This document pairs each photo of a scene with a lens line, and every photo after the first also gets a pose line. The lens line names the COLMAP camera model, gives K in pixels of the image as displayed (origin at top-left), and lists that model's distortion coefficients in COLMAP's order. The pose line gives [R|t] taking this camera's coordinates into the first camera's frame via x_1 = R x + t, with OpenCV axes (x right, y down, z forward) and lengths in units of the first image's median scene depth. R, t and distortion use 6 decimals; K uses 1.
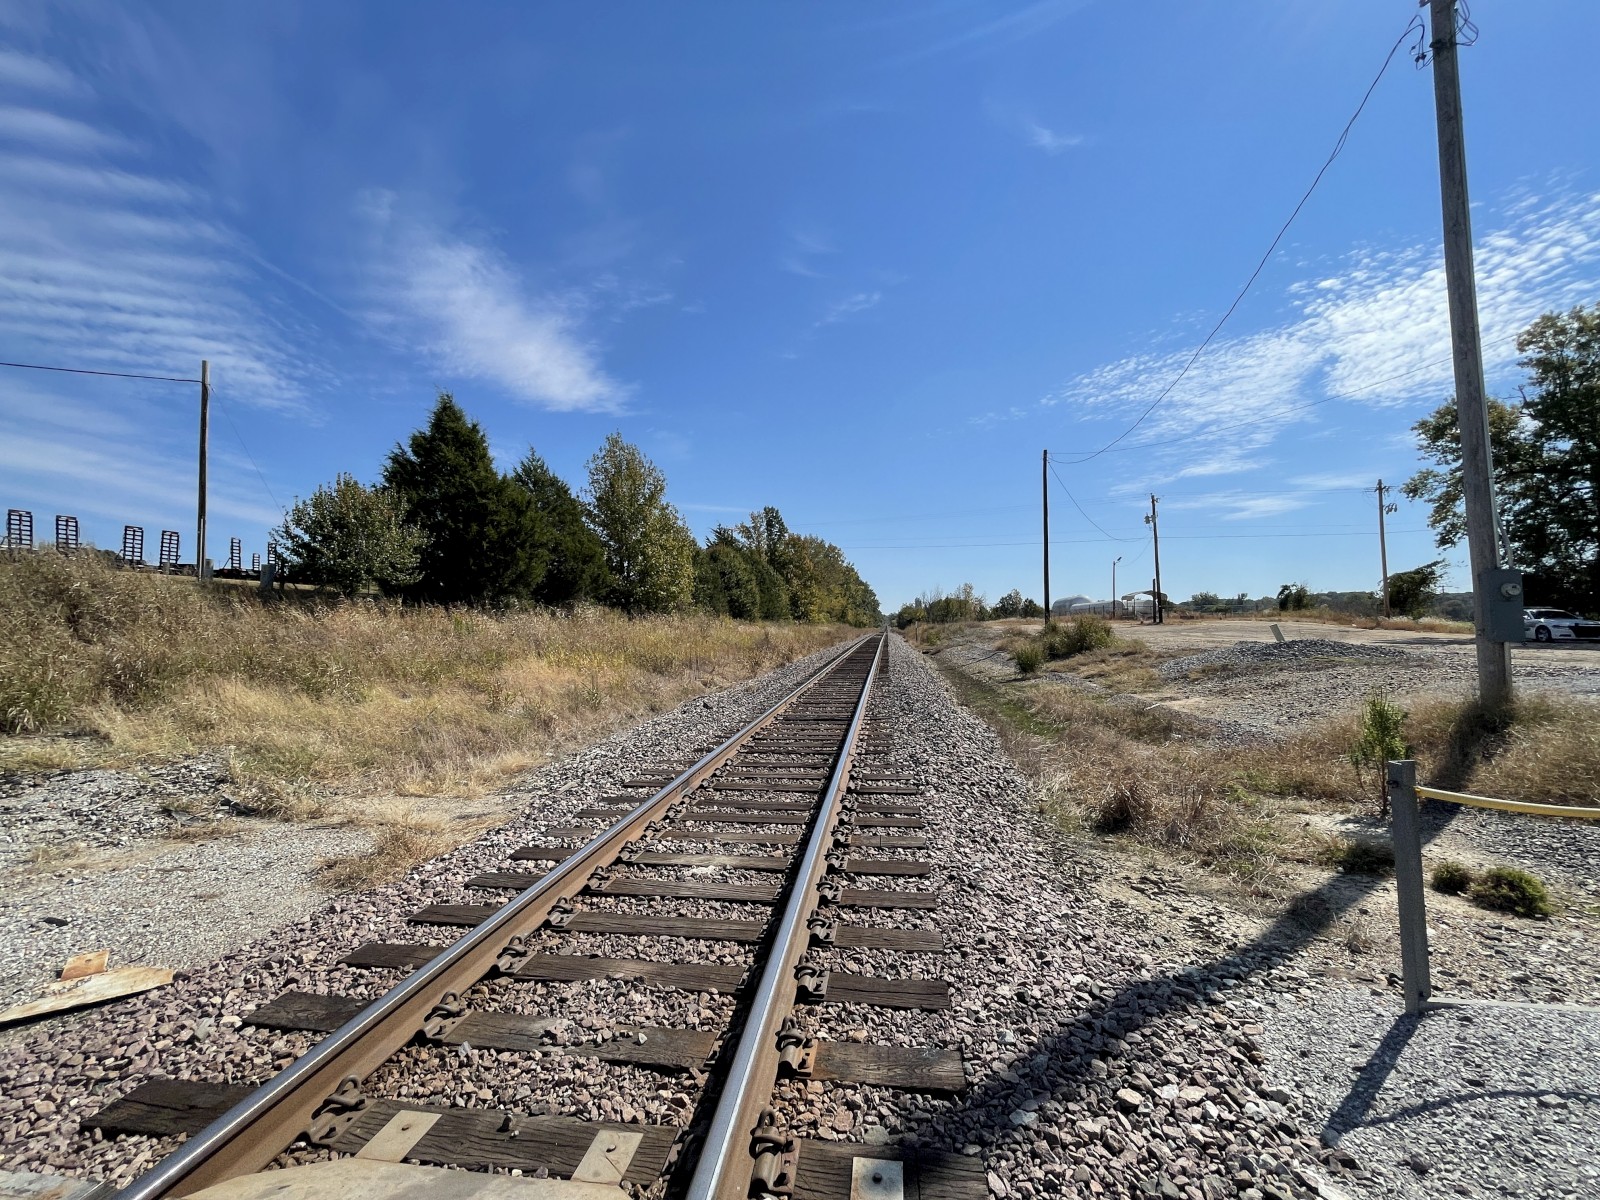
lens RADIAL K [[649.7, 0, 800.0], [0, 649.7, 600.0], [0, 0, 1]] dist [-0.000973, 0.000131]
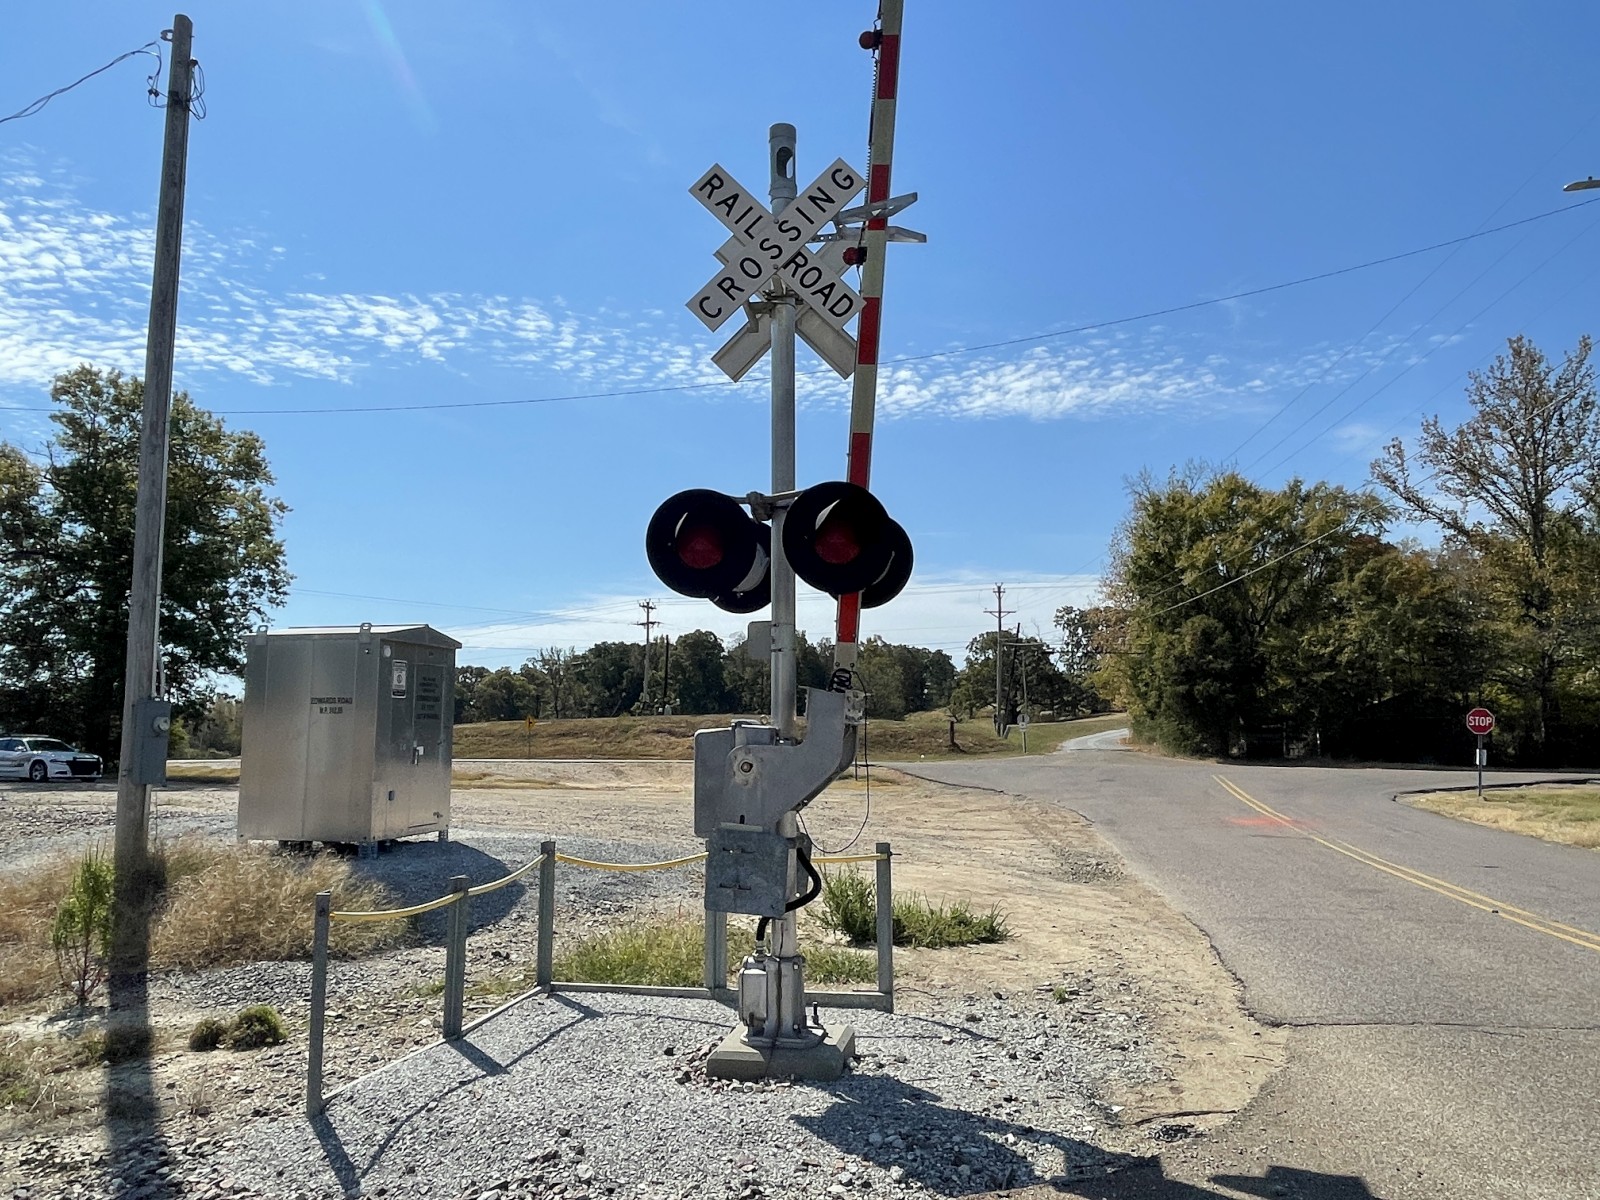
lens RADIAL K [[1090.5, 0, 833.6], [0, 1090.5, 598.4], [0, 0, 1]] dist [-0.000950, -0.002582]
pose [[0.049373, 0.147420, 0.987841, -0.115866], [-0.043331, 0.988432, -0.145343, -0.003118], [-0.997840, -0.035628, 0.055190, 0.000583]]
